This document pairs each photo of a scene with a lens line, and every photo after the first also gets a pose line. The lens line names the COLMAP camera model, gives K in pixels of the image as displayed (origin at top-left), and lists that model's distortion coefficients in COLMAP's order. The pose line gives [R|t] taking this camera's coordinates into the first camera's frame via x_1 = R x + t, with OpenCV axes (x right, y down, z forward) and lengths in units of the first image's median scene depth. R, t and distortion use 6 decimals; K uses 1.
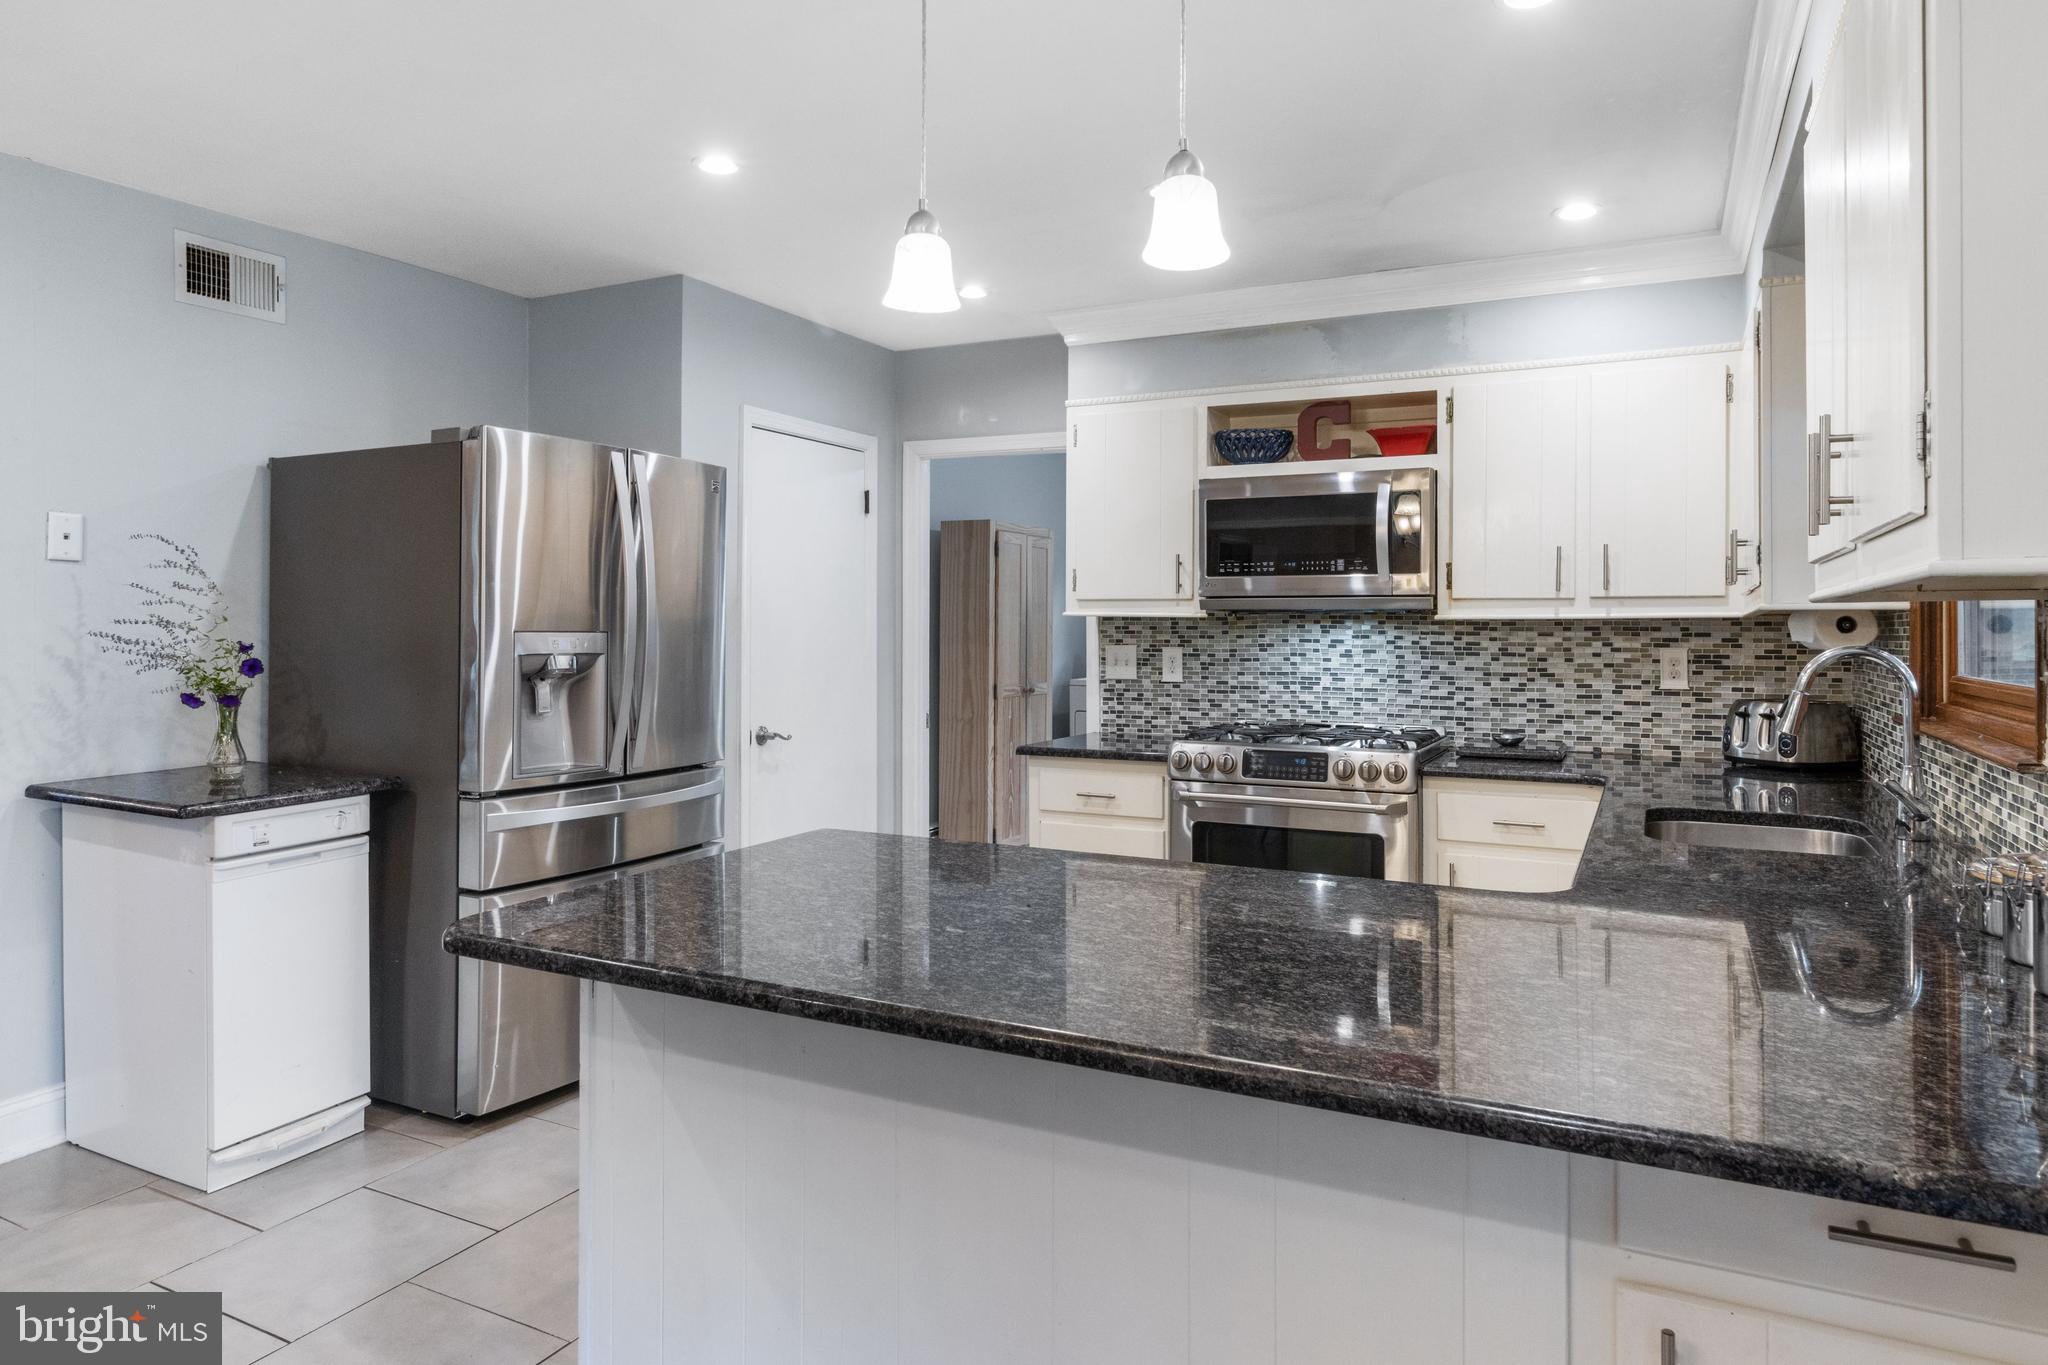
lens RADIAL K [[1235.9, 0, 1026.1], [0, 1235.9, 618.4], [0, 0, 1]] dist [0.002482, 0.000328]
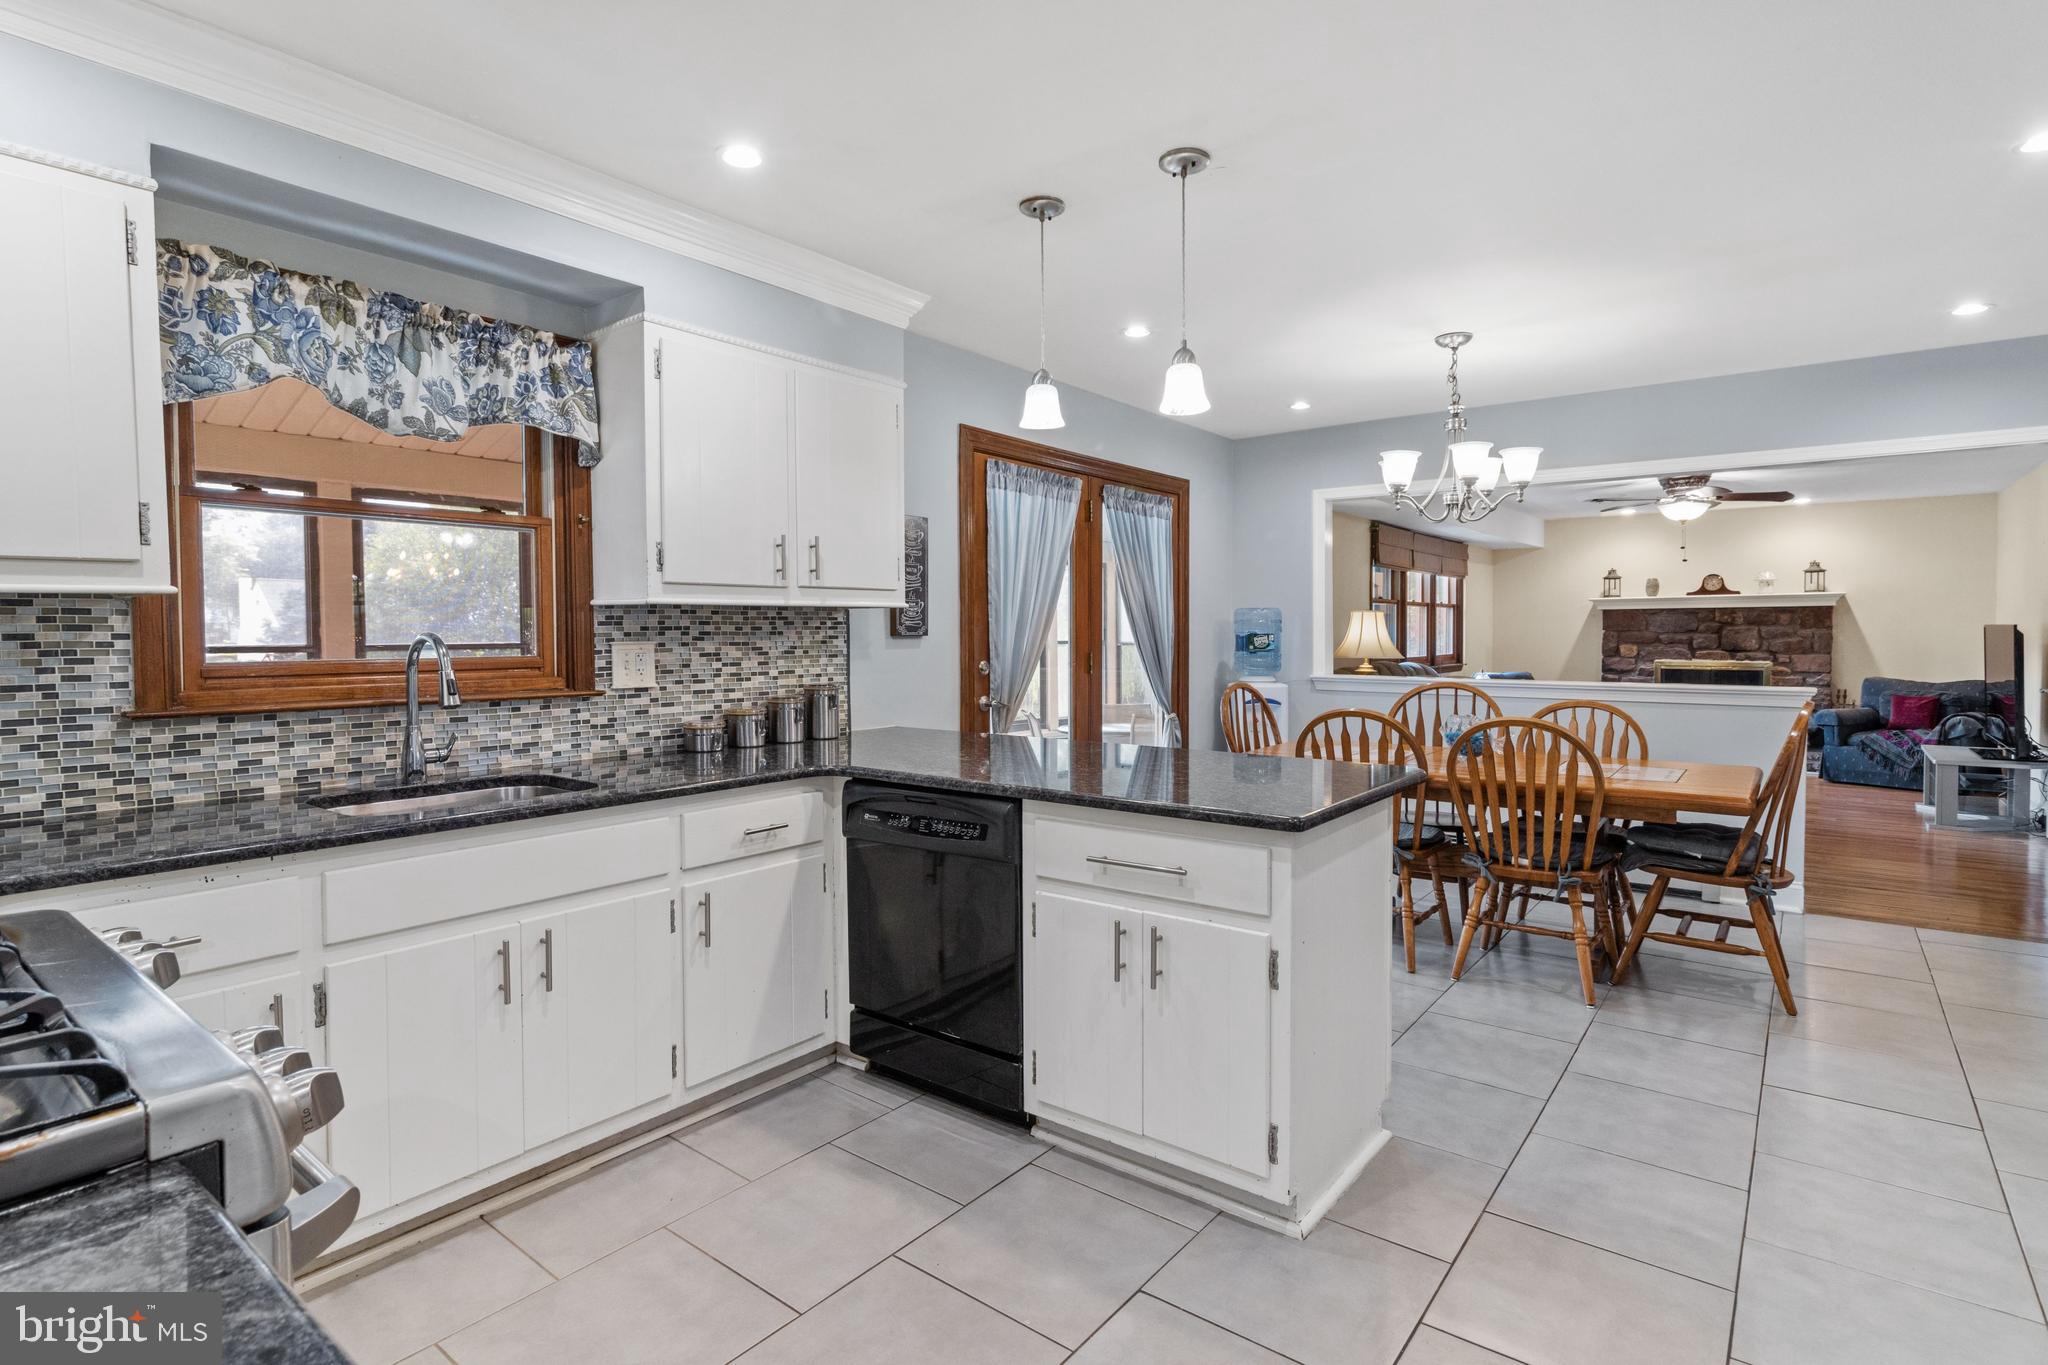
lens RADIAL K [[1025.0, 0, 1016.4], [0, 1025.0, 663.3], [0, 0, 1]] dist [-0.001632, -0.000166]
pose [[-0.979875, -0.011769, 0.199264, -0.057602], [-0.005974, 0.999542, 0.029661, 0.009890], [-0.199522, 0.027873, -0.979497, 1.062102]]
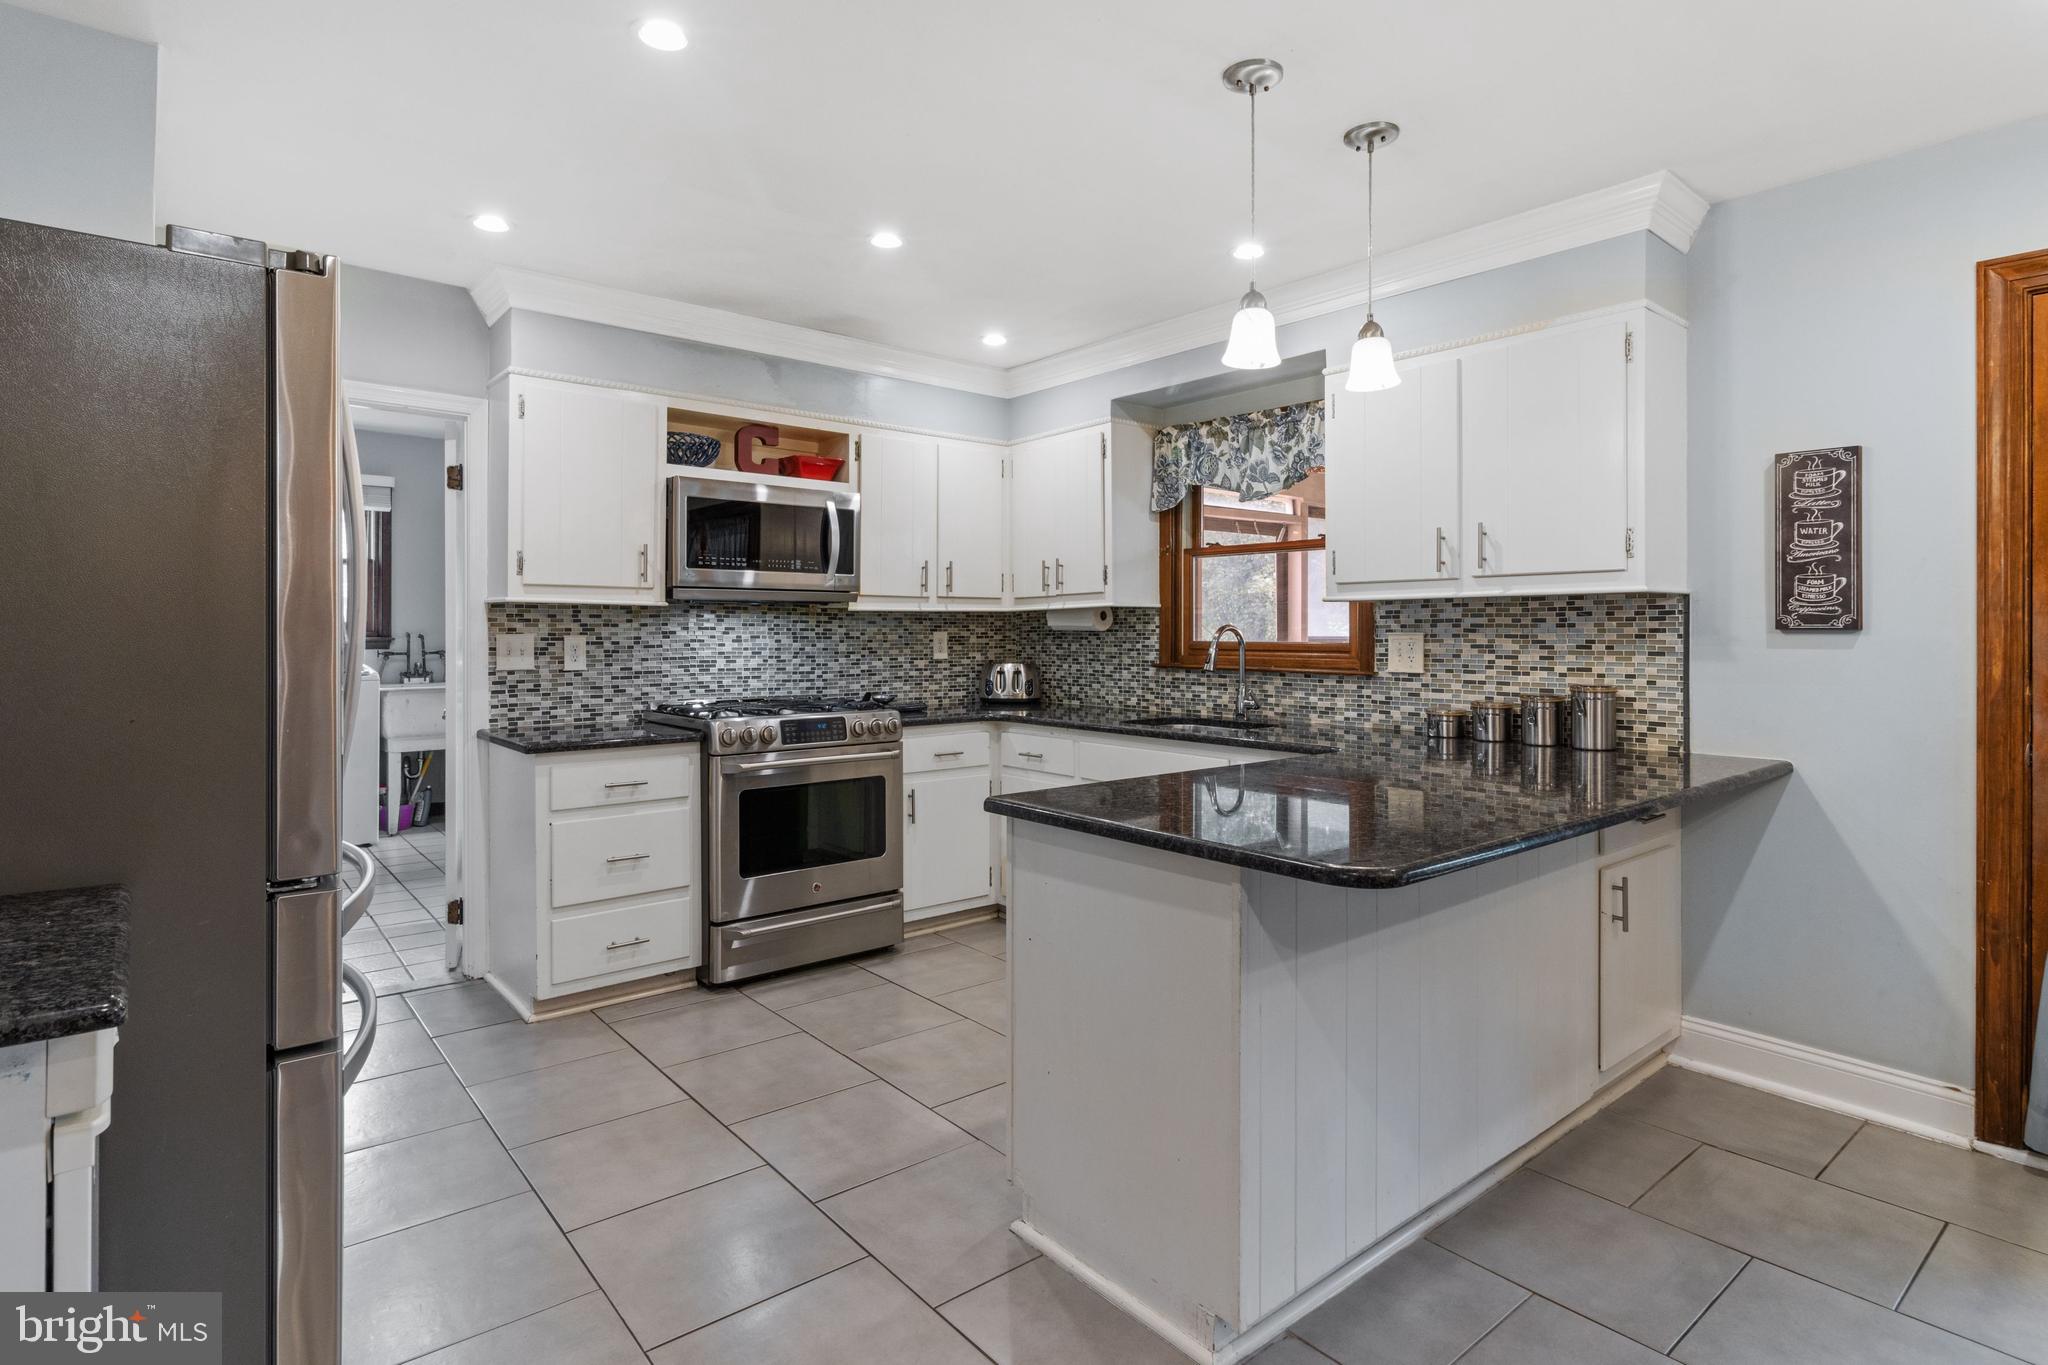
lens RADIAL K [[1057.3, 0, 1023.1], [0, 1057.3, 629.0], [0, 0, 1]] dist [-0.000736, 0.000308]
pose [[0.403492, -0.000917, 0.914983, -0.556397], [-0.006307, 0.999973, 0.003784, 0.013484], [-0.914962, -0.007298, 0.403475, 0.351573]]
